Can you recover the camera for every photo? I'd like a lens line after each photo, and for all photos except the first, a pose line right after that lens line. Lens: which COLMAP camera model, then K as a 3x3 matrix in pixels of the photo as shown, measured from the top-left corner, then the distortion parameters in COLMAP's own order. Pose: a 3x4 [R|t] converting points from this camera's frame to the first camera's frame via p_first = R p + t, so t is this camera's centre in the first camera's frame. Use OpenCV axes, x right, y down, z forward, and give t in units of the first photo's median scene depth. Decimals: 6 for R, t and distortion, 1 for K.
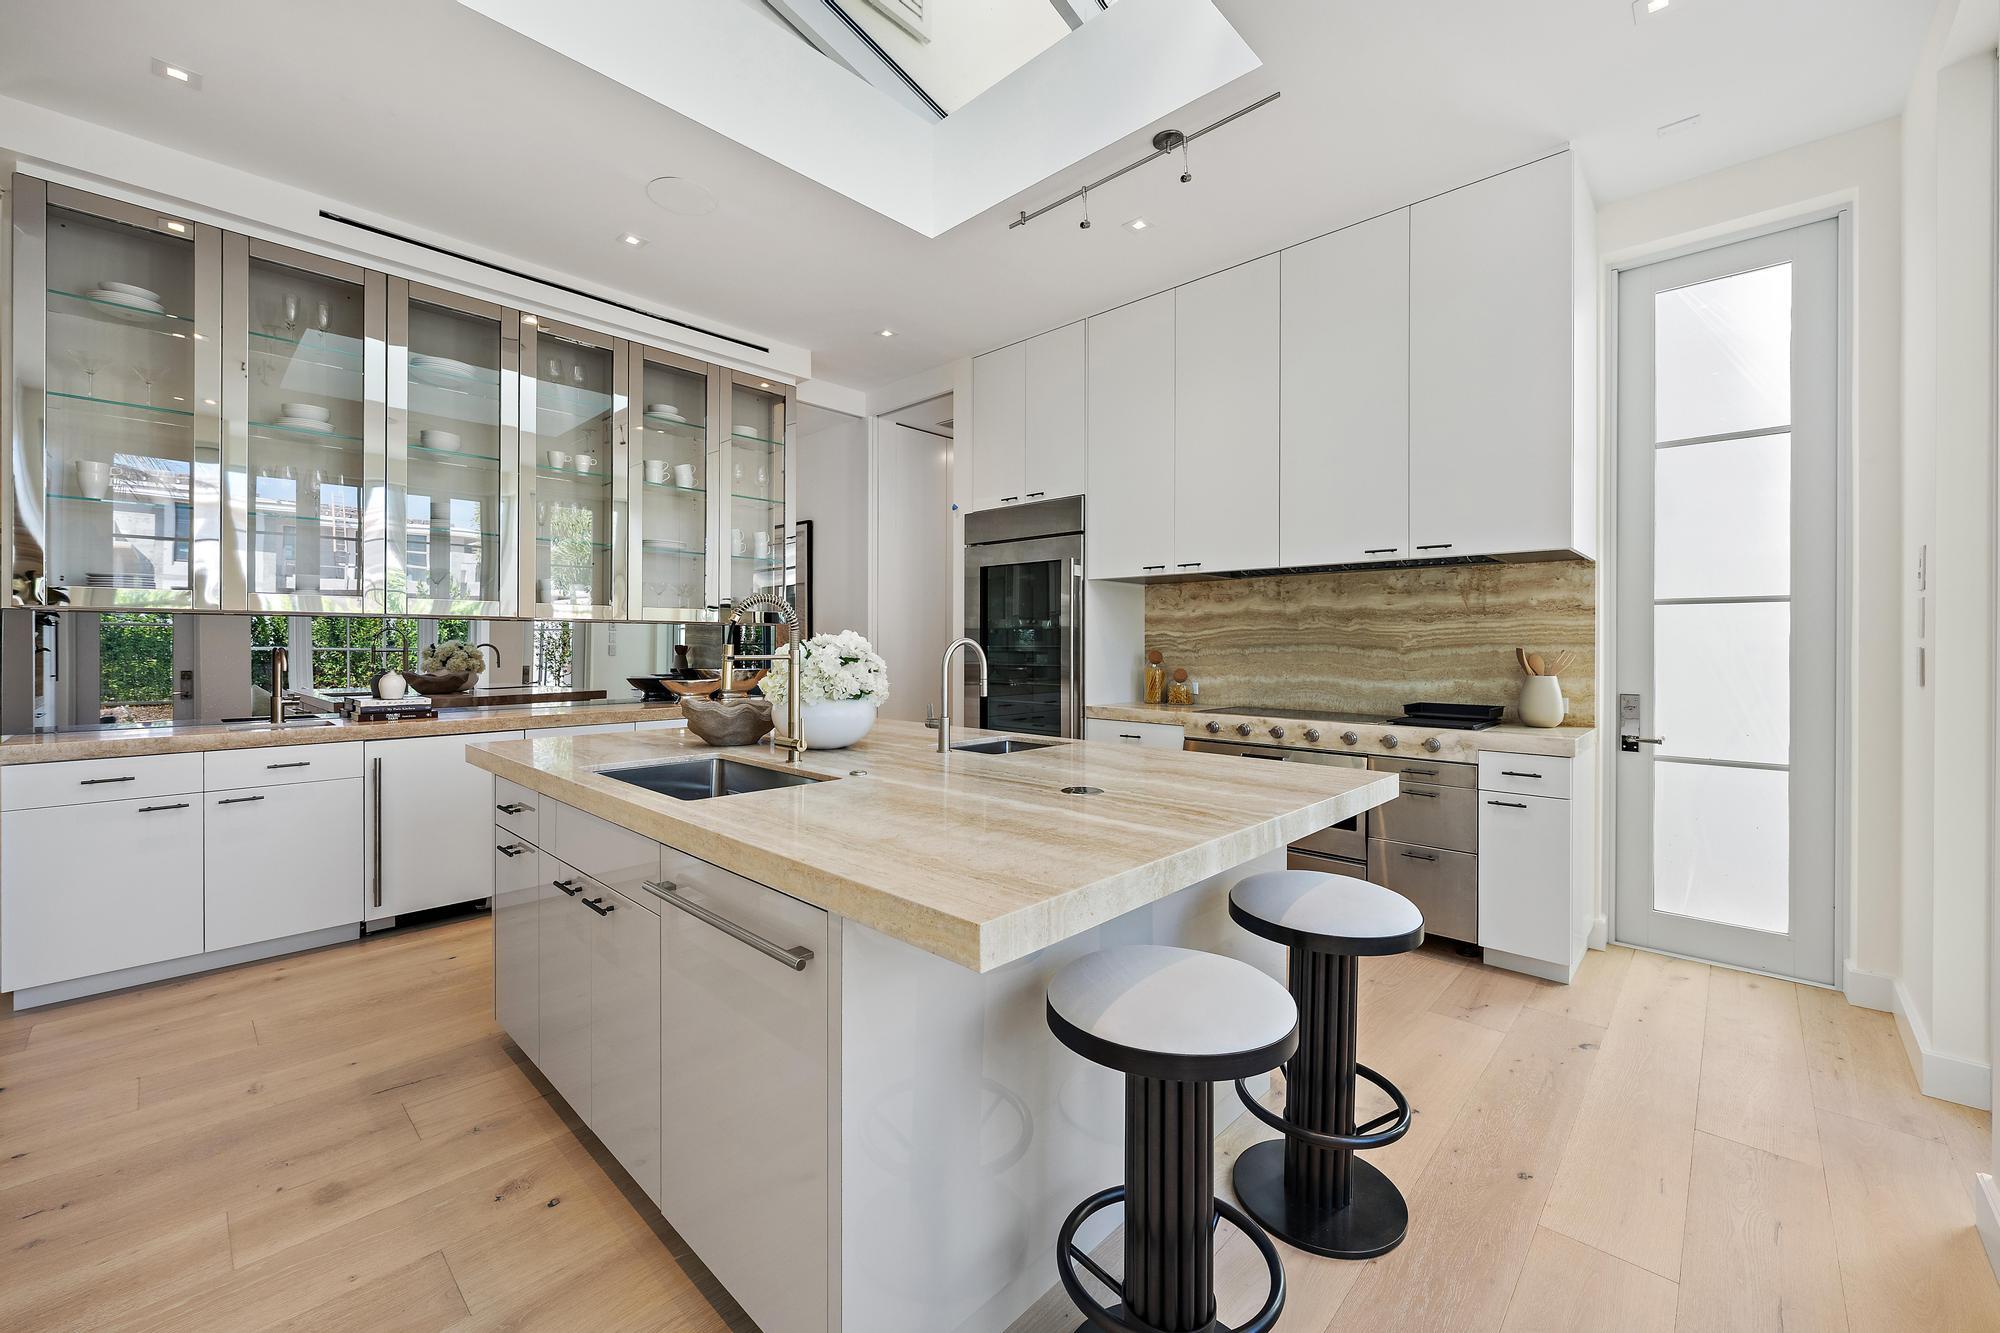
lens RADIAL K [[788.0, 0, 996.5], [0, 788.0, 649.6], [0, 0, 1]] dist [0.004208, 0.000067]
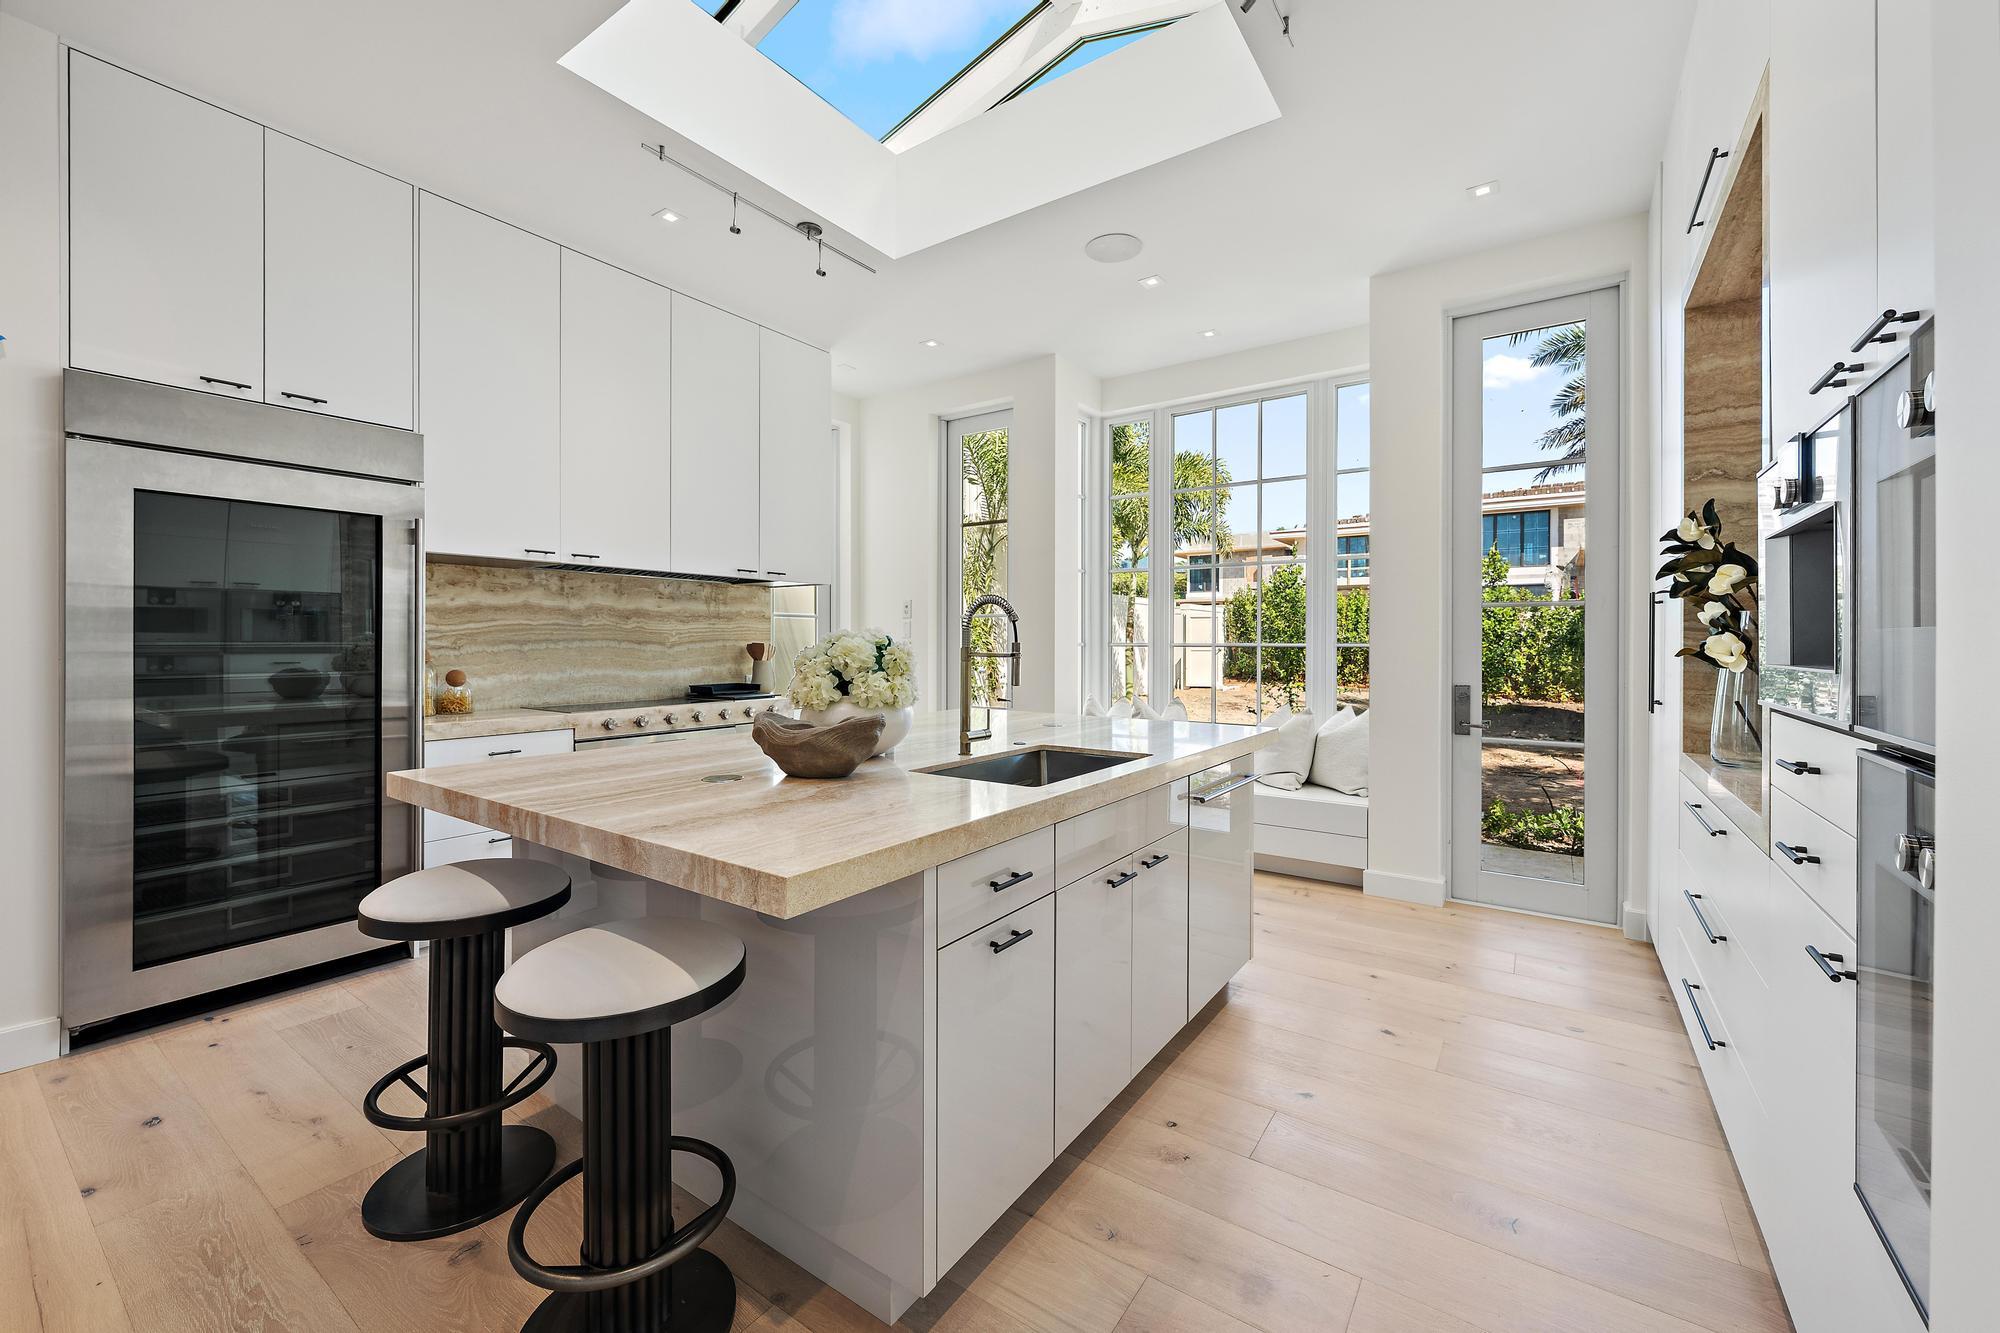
lens RADIAL K [[788.0, 0, 1000.6], [0, 788.0, 651.3], [0, 0, 1]] dist [0.004208, 0.000067]
pose [[-0.146851, -0.015512, 0.989037, -0.751829], [0.003604, 0.999862, 0.016217, -0.007023], [-0.989152, 0.005946, -0.146775, 0.640780]]
